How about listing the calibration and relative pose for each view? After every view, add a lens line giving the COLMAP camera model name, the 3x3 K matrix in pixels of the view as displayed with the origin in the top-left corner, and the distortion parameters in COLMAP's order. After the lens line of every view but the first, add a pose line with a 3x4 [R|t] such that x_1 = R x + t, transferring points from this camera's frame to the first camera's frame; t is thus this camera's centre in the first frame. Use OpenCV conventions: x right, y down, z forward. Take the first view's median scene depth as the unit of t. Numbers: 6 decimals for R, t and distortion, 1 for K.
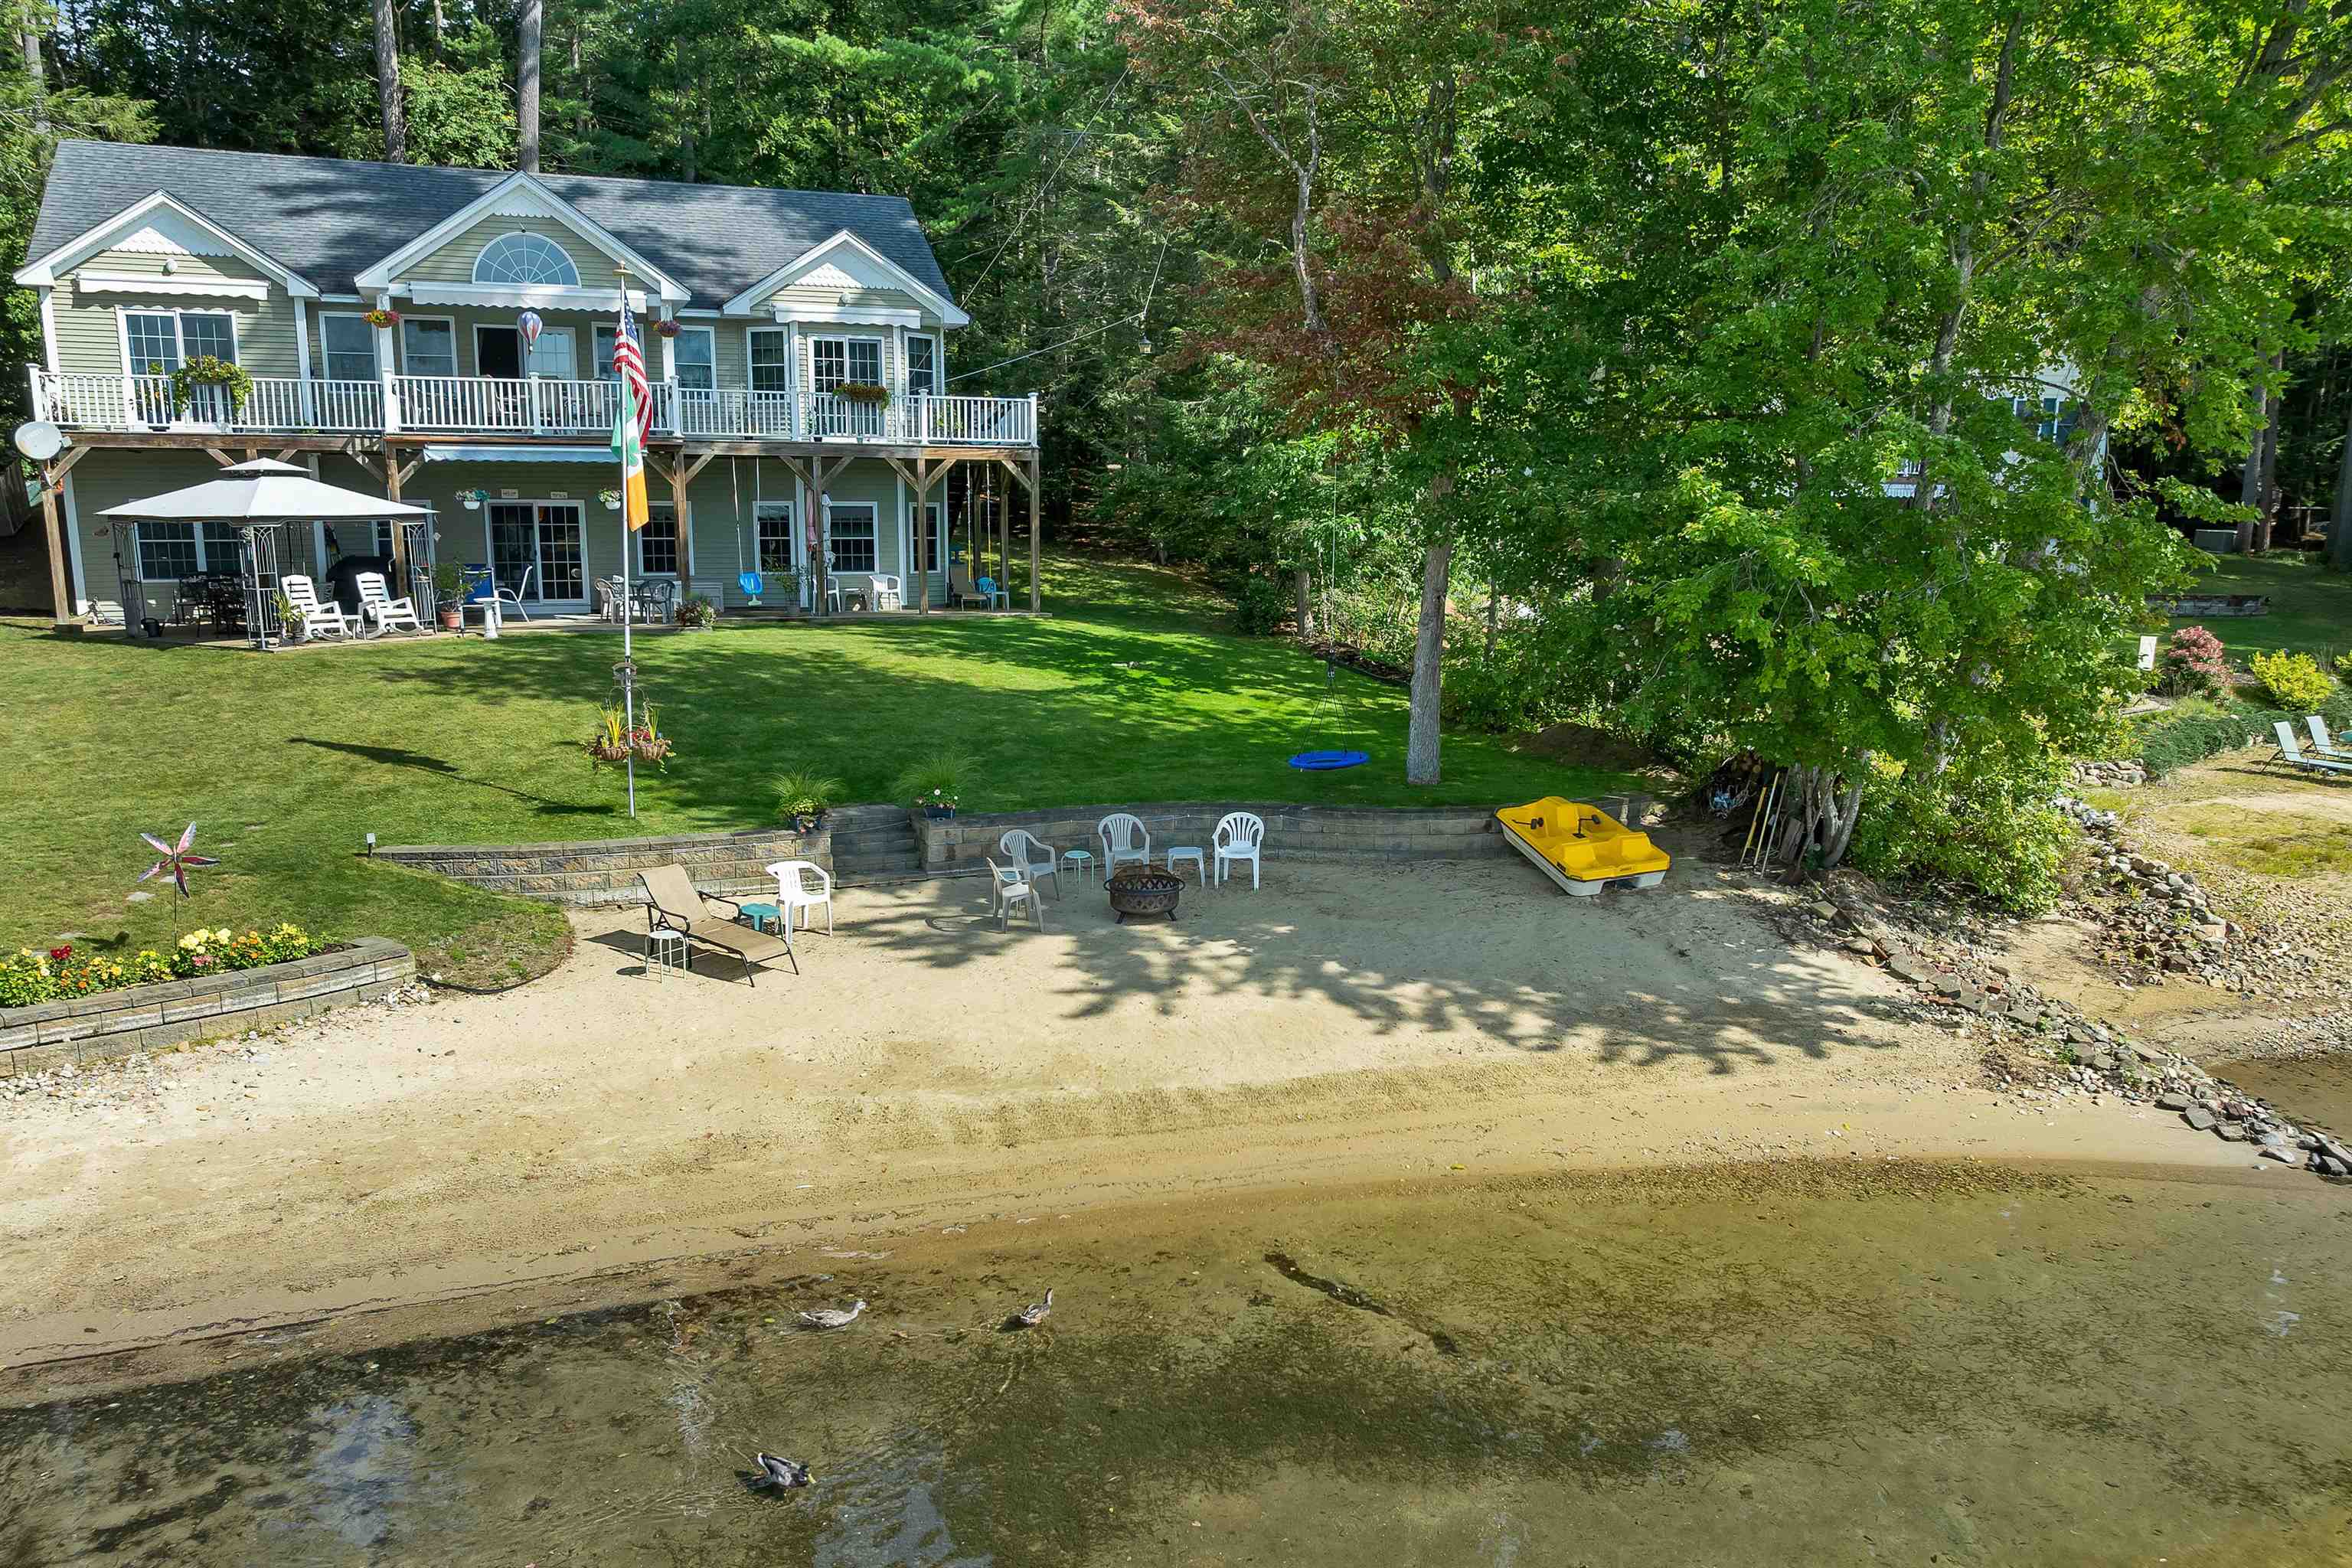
lens RADIAL K [[1693.1, 0, 1179.7], [0, 1693.1, 888.7], [0, 0, 1]] dist [-0.082310, 0.051839]
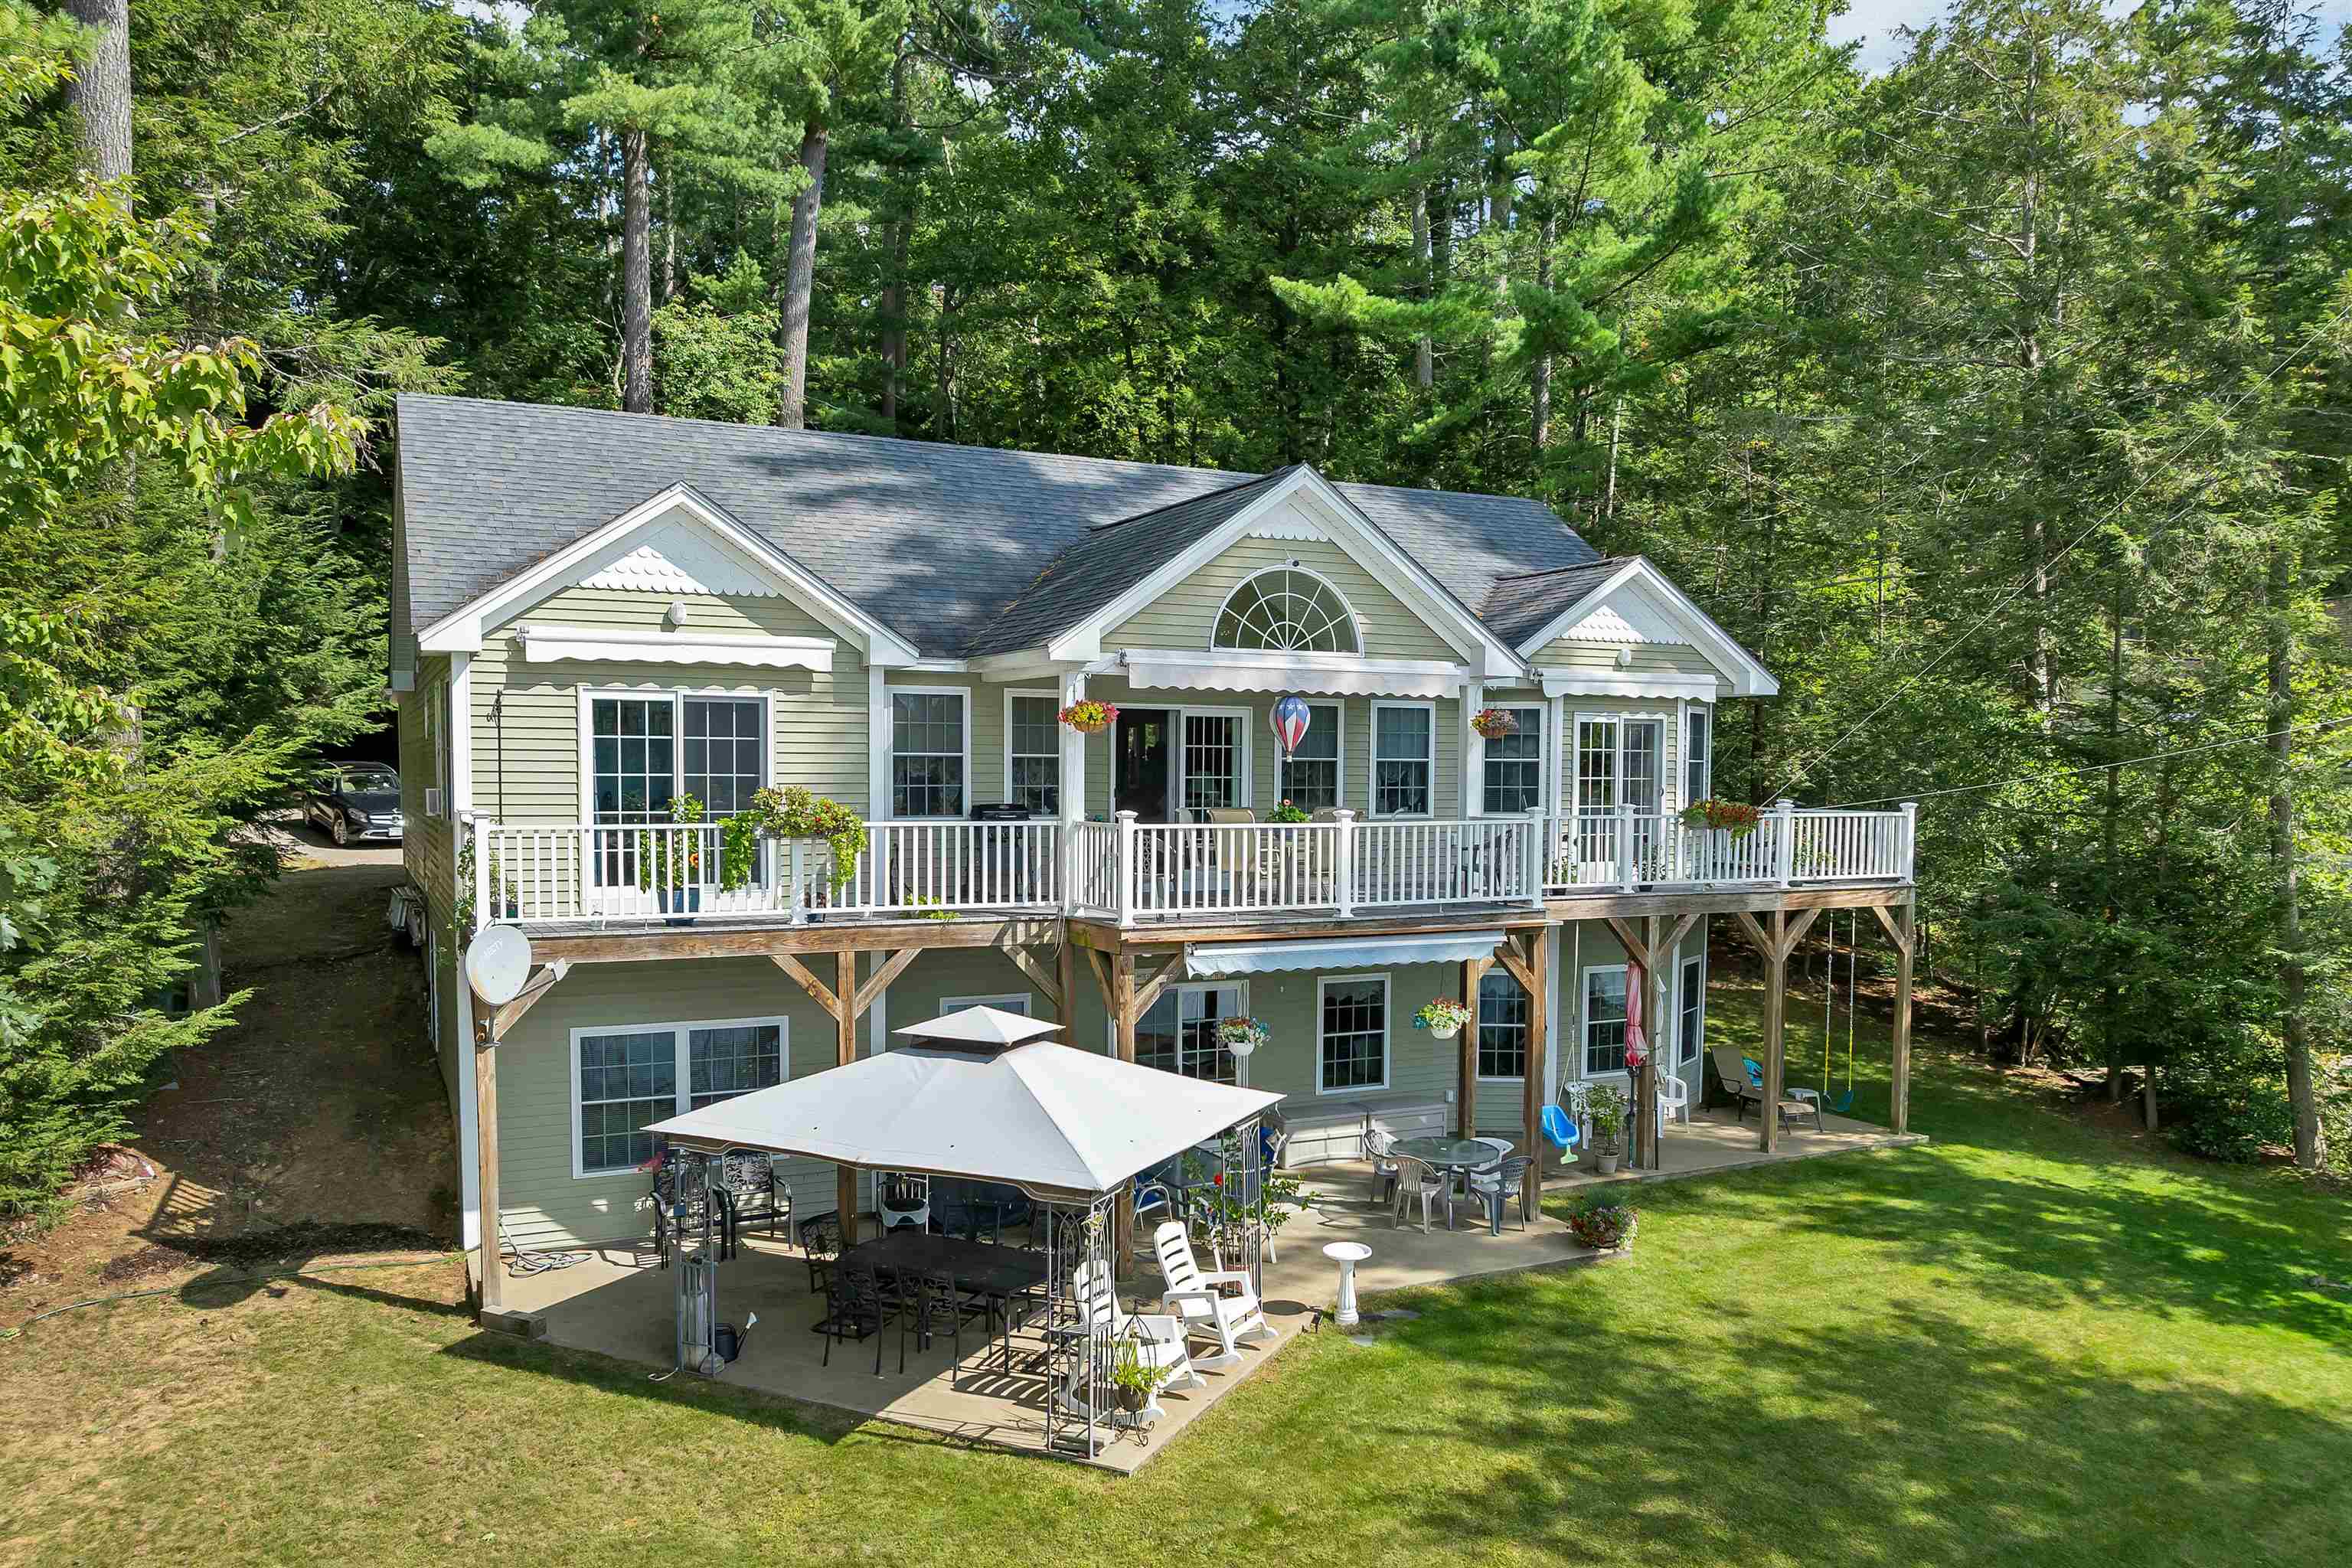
lens RADIAL K [[1674.2, 0, 1185.1], [0, 1674.2, 864.3], [0, 0, 1]] dist [-0.033338, -0.006040]
pose [[0.997474, -0.006524, 0.070729, -0.470000], [0.017349, 0.987990, -0.153540, -0.199891], [-0.068878, 0.154379, 0.985608, 0.433205]]
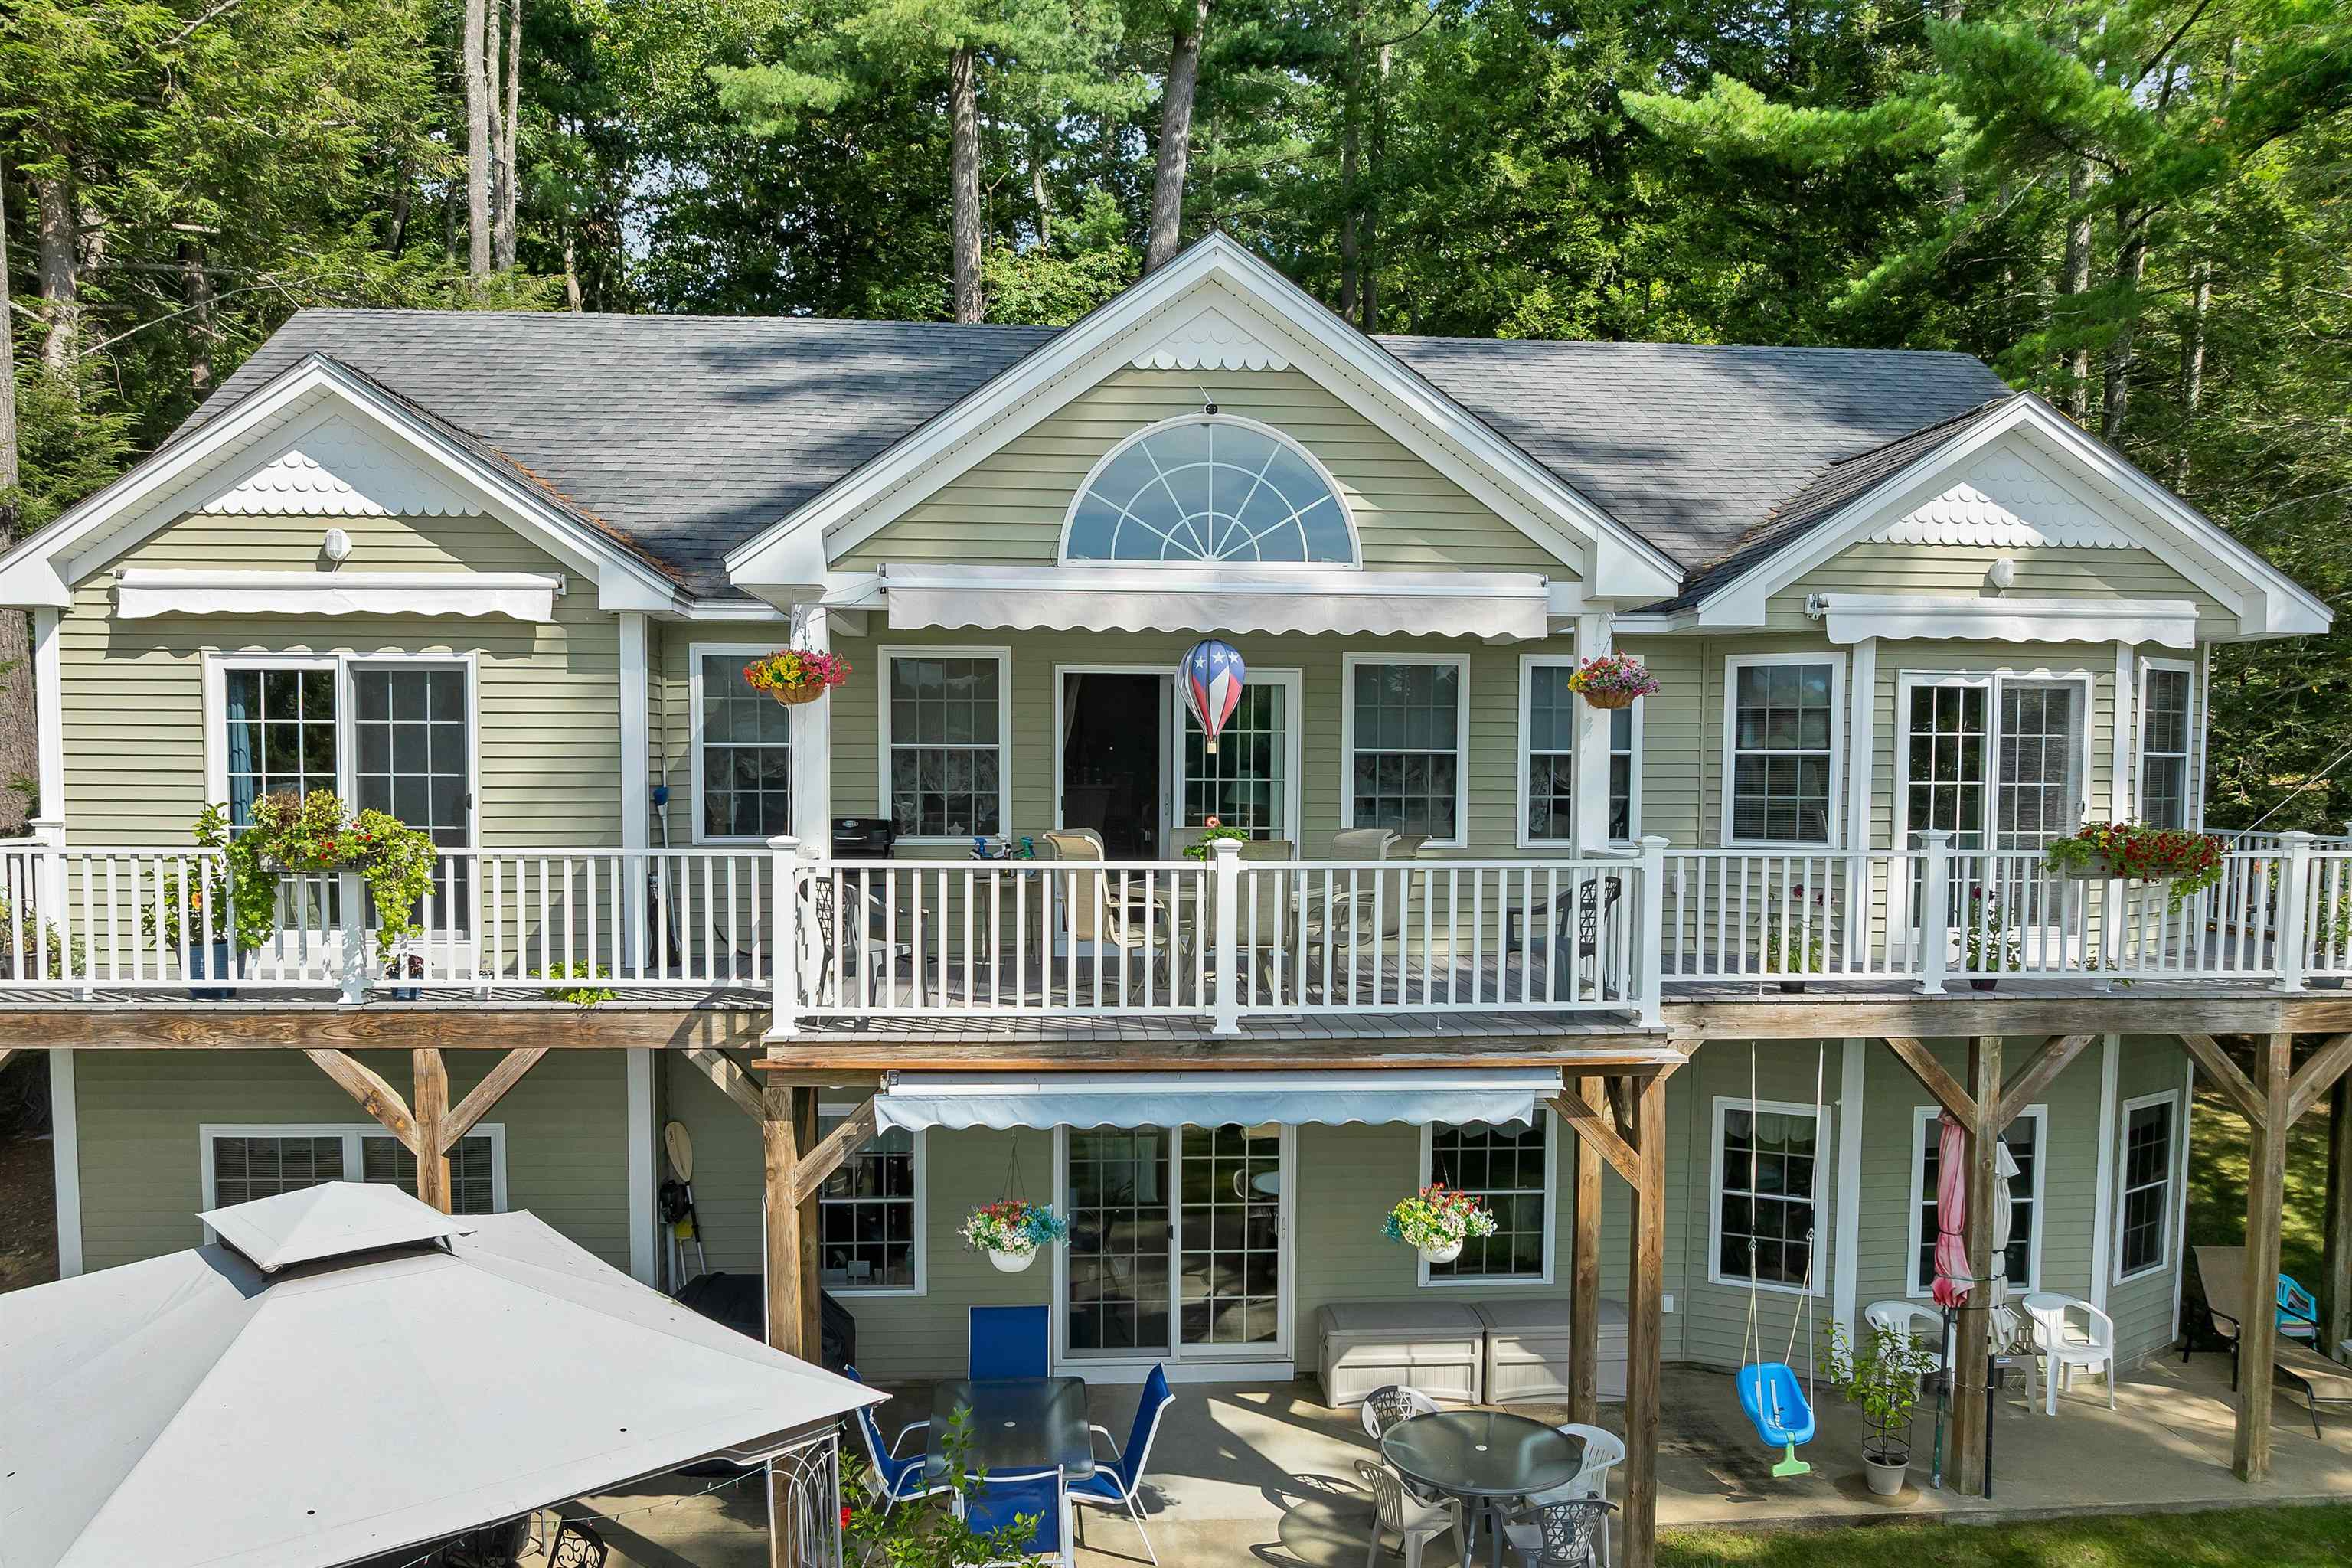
lens RADIAL K [[1674.2, 0, 1185.1], [0, 1674.2, 864.3], [0, 0, 1]] dist [-0.033338, -0.006040]
pose [[0.950519, 0.015013, -0.310304, -0.290262], [-0.063169, 0.987306, -0.145731, -0.252372], [0.304177, 0.158122, 0.939401, 0.684991]]
